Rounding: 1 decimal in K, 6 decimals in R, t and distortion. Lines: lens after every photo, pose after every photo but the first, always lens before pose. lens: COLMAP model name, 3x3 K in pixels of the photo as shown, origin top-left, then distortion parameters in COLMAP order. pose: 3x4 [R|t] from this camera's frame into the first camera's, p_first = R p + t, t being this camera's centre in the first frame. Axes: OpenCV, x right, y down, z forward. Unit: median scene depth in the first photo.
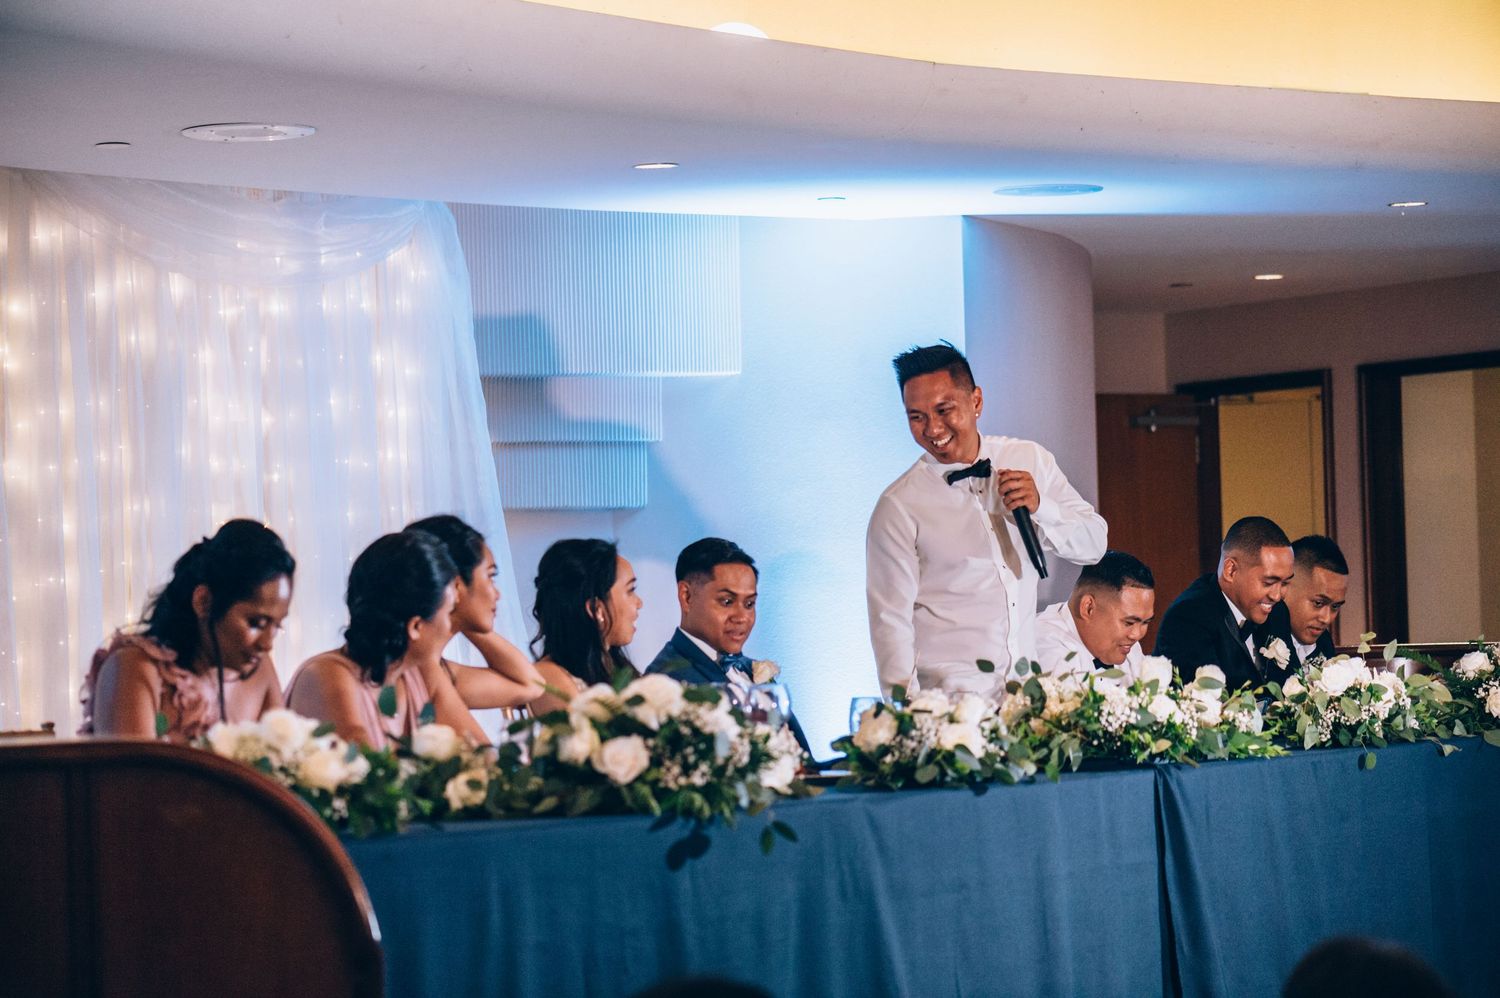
lens RADIAL K [[4464.6, 0, 758.9], [0, 4464.6, 500.7], [0, 0, 1]] dist [-0.074431, 0.000000]
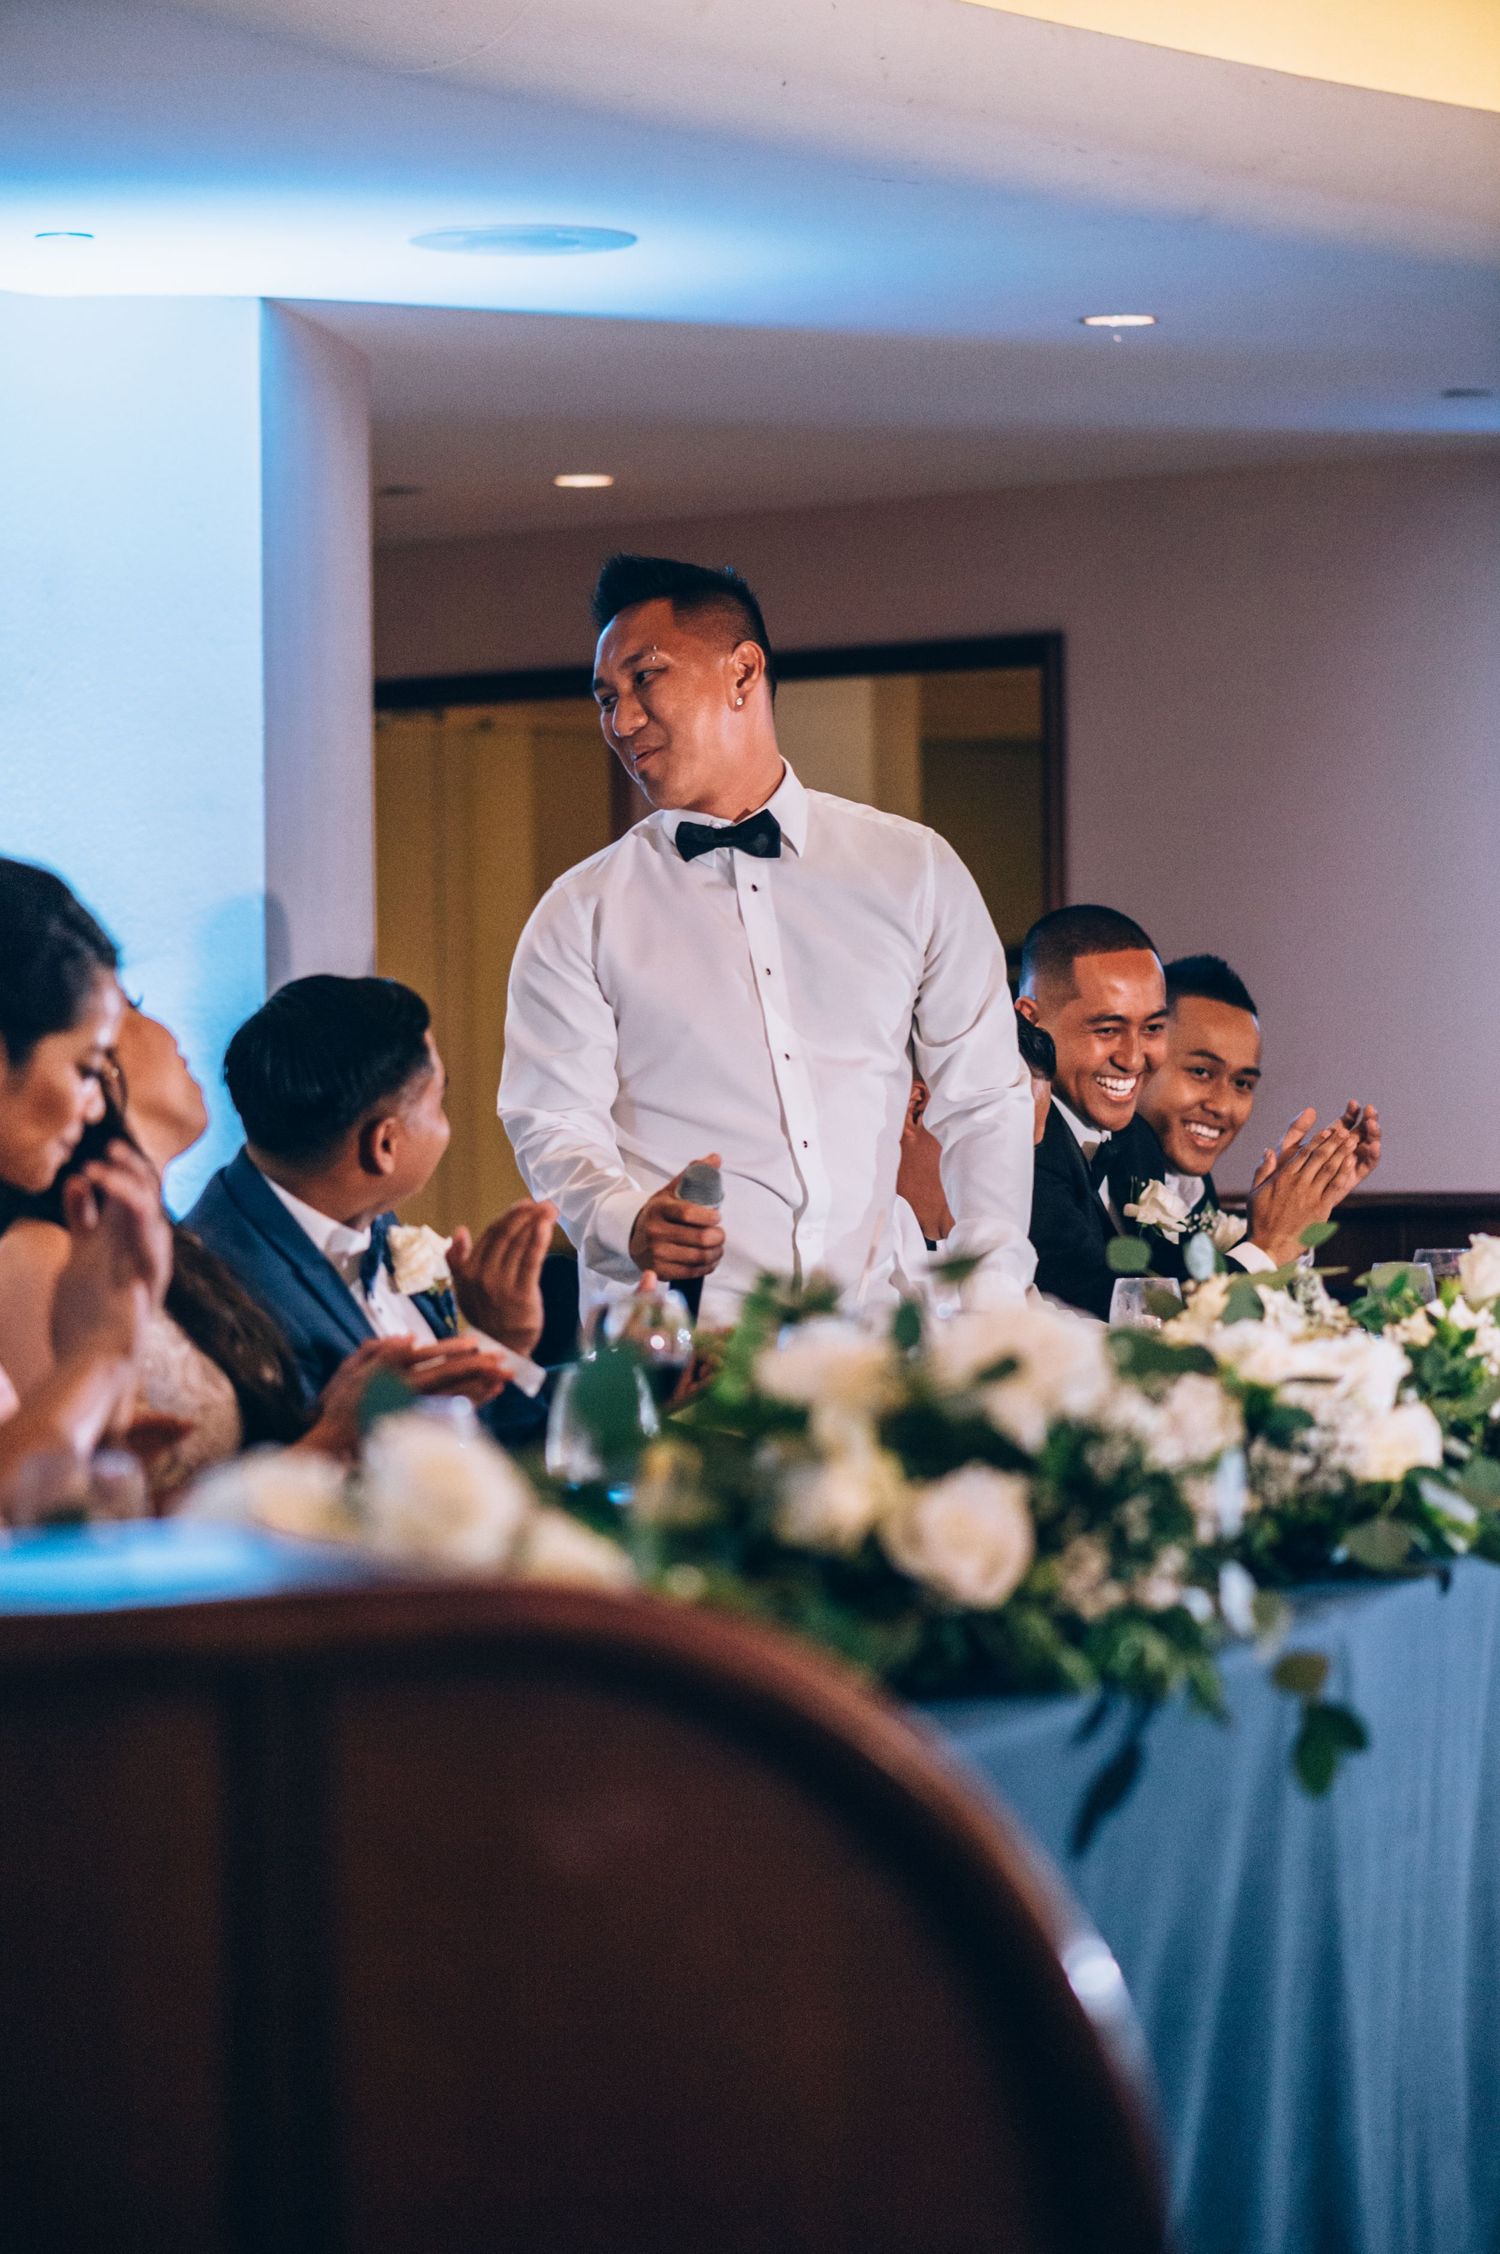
lens RADIAL K [[6708.8, 0, 744.1], [0, 6708.8, 1125.6], [0, 0, 1]] dist [-0.074431, 0.000000]
pose [[0.956184, 0.015955, 0.292331, -0.183233], [-0.023770, 0.999448, 0.023199, 0.012669], [-0.291799, -0.029131, 0.956036, 0.457671]]
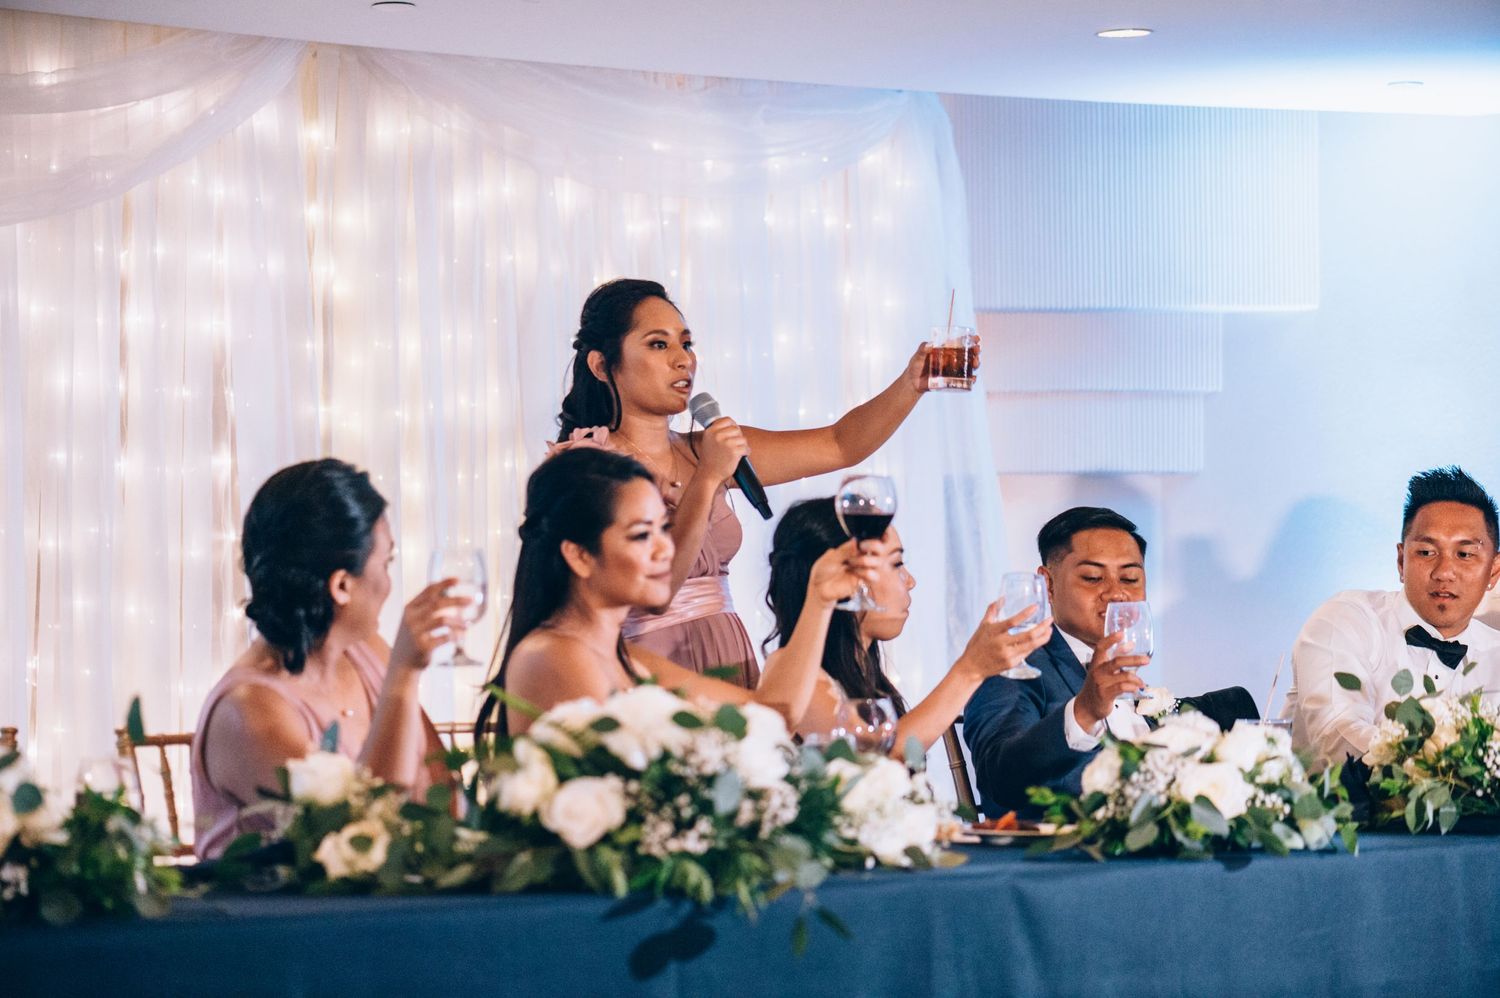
lens RADIAL K [[4464.6, 0, 742.5], [0, 4464.6, 496.2], [0, 0, 1]] dist [-0.074431, 0.000000]
pose [[0.970531, 0.007961, -0.240844, 0.141692], [-0.007878, 0.999968, 0.001308, 0.008185], [0.240846, 0.000628, 0.970563, 0.316045]]
